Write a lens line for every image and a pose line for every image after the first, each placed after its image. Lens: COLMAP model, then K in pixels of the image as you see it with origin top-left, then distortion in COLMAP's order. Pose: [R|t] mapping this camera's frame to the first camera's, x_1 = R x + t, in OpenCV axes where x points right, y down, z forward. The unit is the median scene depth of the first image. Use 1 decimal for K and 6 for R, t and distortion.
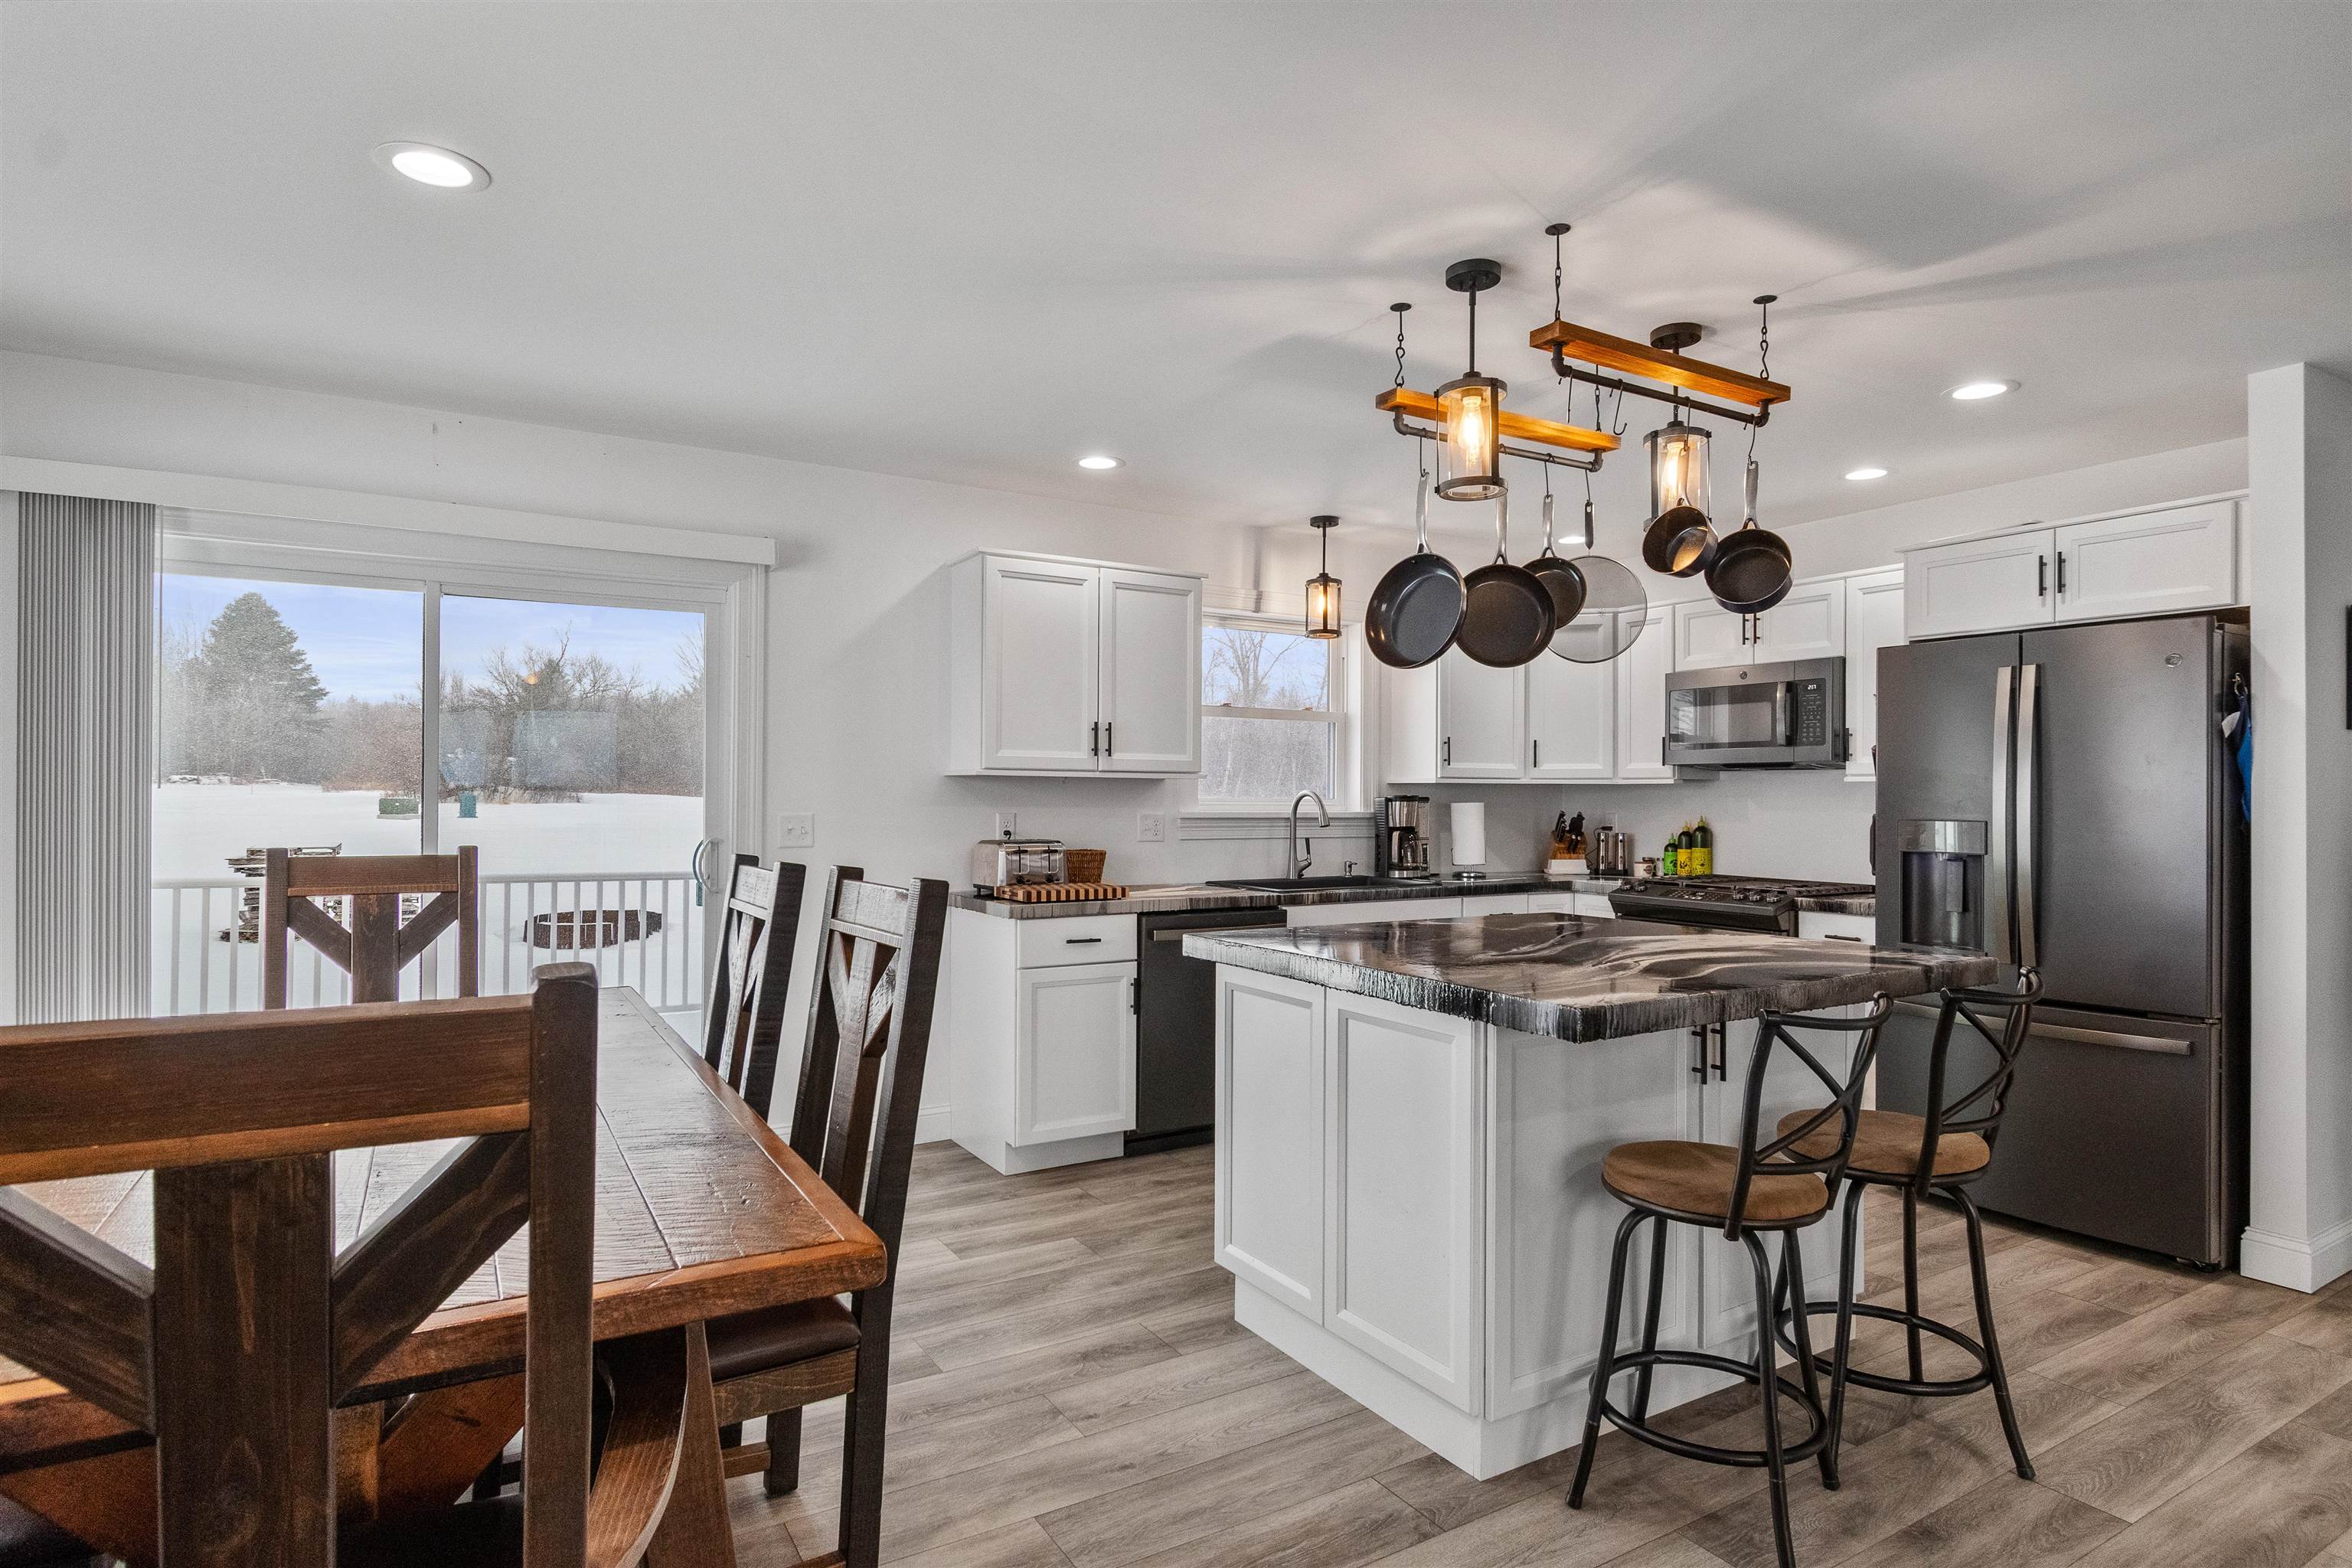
lens RADIAL K [[1242.0, 0, 1182.8], [0, 1242.0, 785.9], [0, 0, 1]] dist [-0.002542, -0.000062]
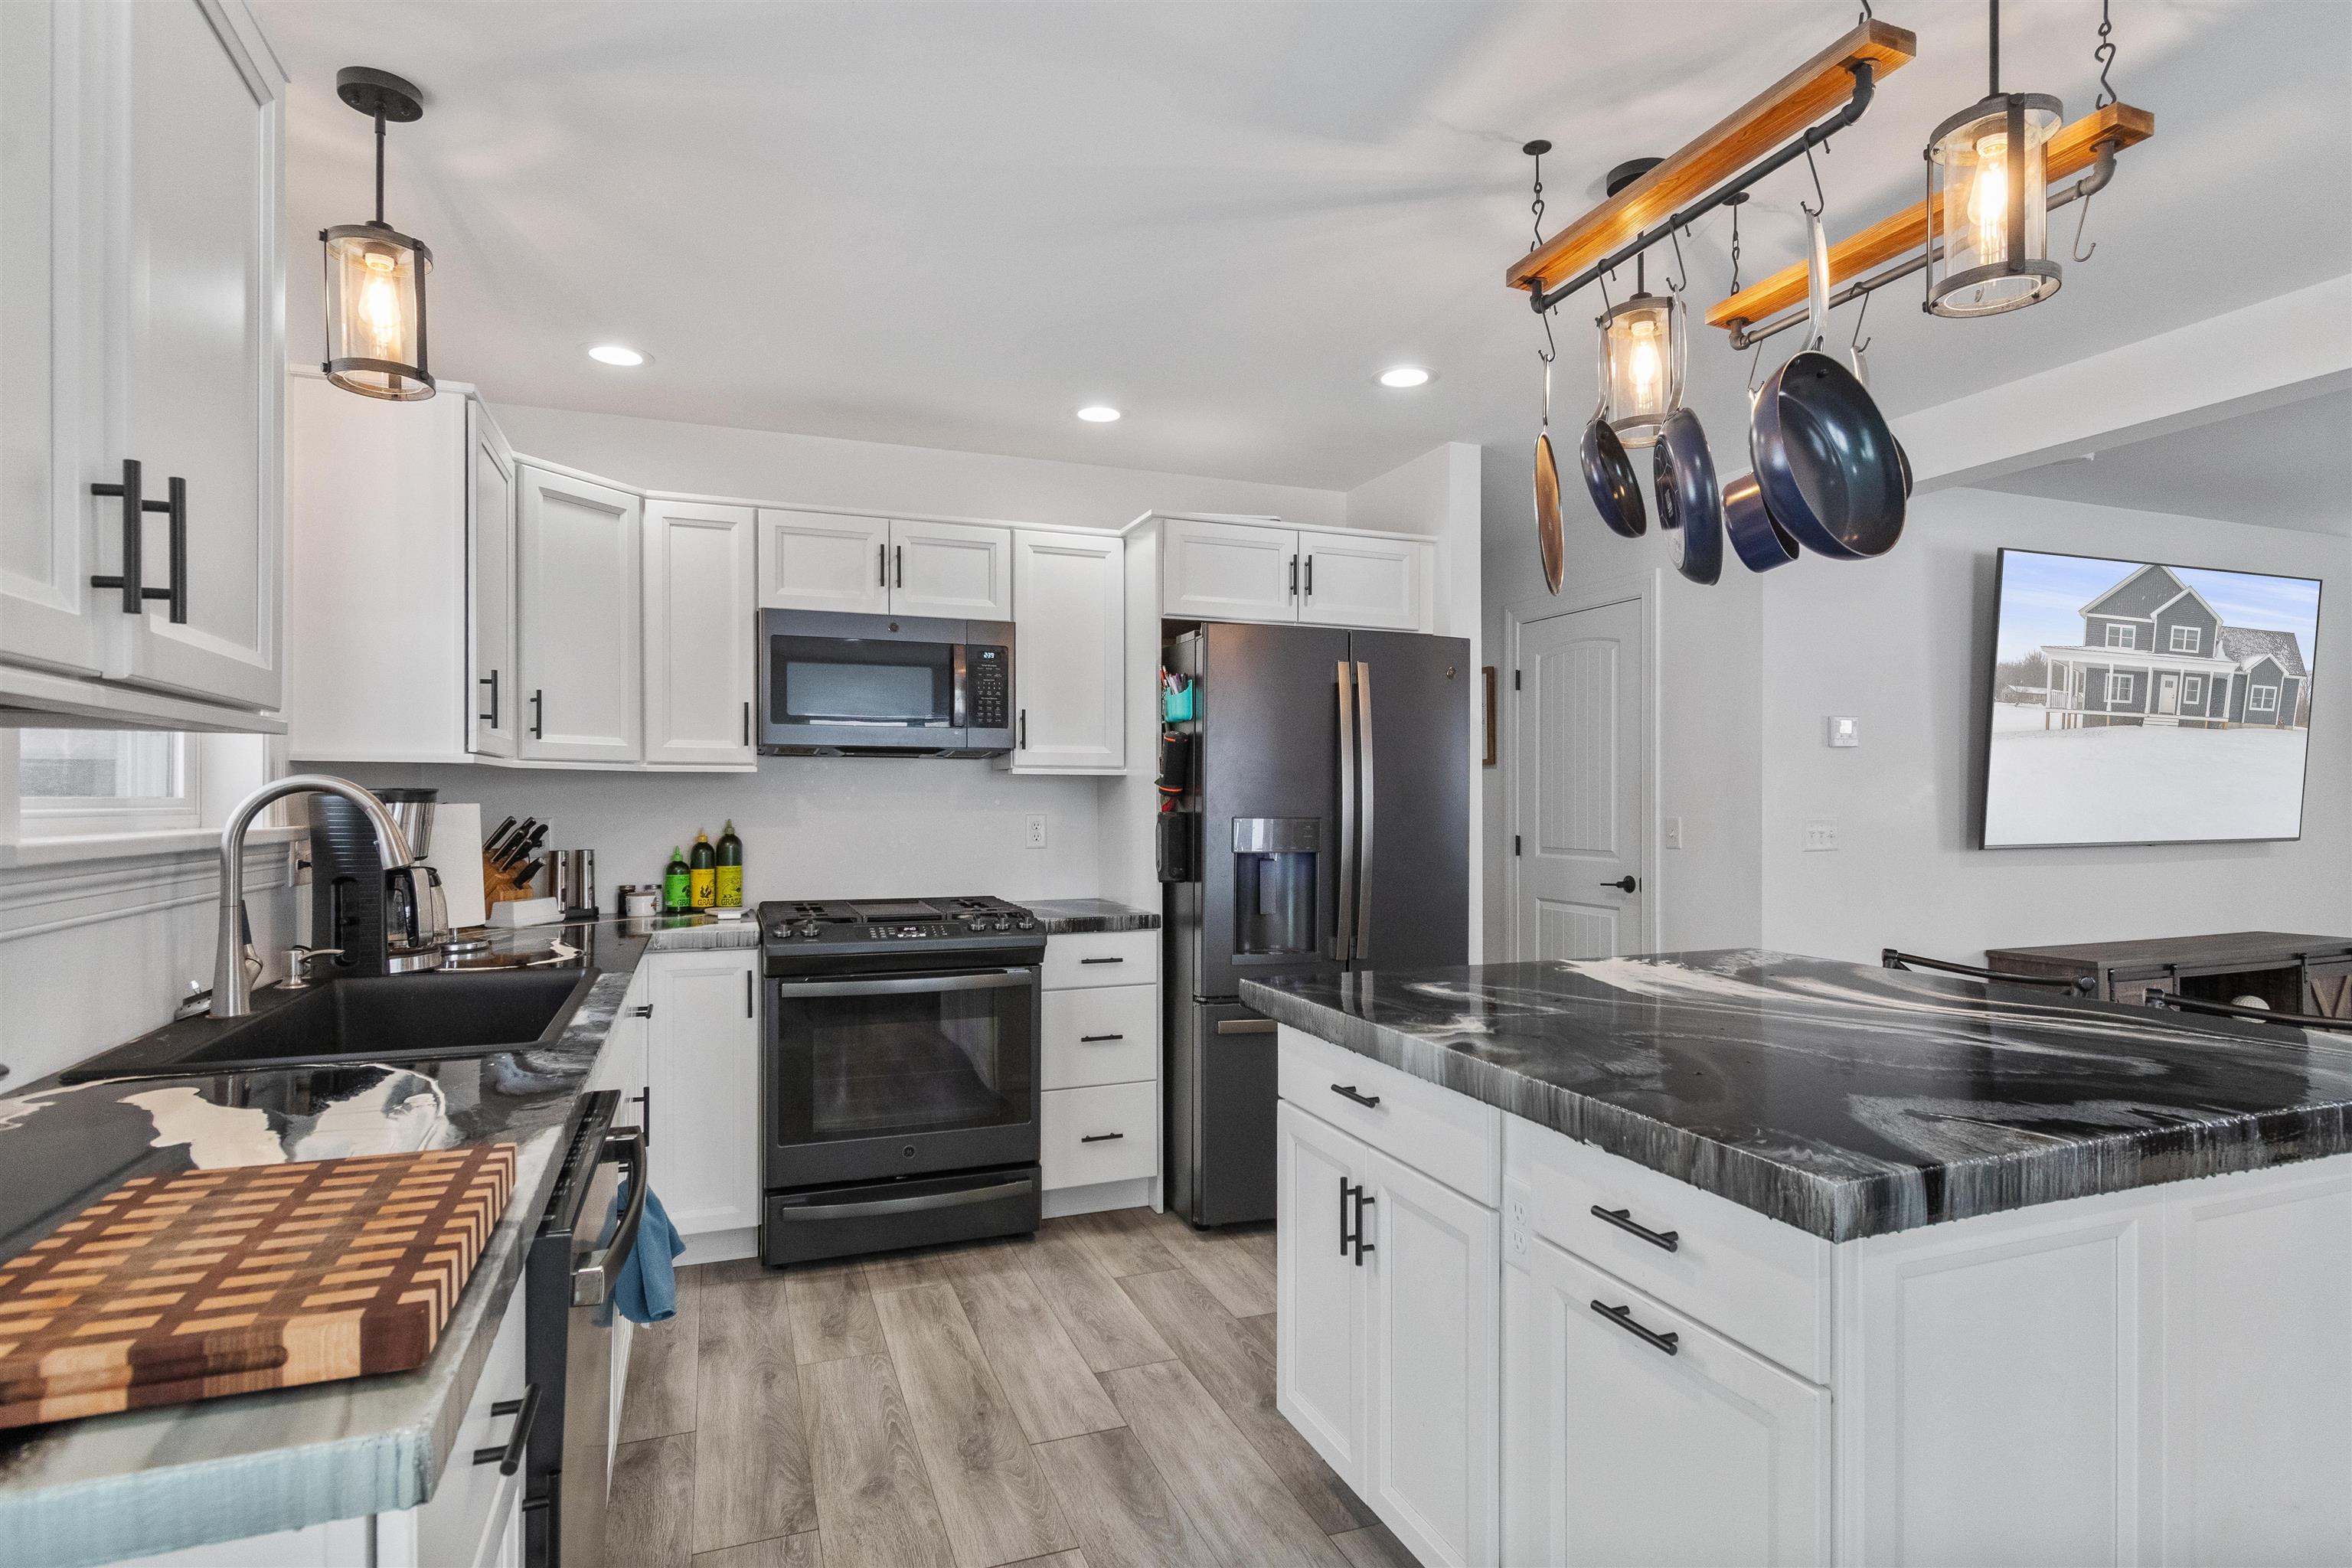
lens RADIAL K [[1191.2, 0, 1182.8], [0, 1191.2, 844.4], [0, 0, 1]] dist [-0.034923, -0.000367]
pose [[0.161781, -0.040670, 0.985988, -0.235008], [-0.024277, 0.998684, 0.045177, 0.002100], [-0.986528, -0.031246, 0.160581, 0.784213]]
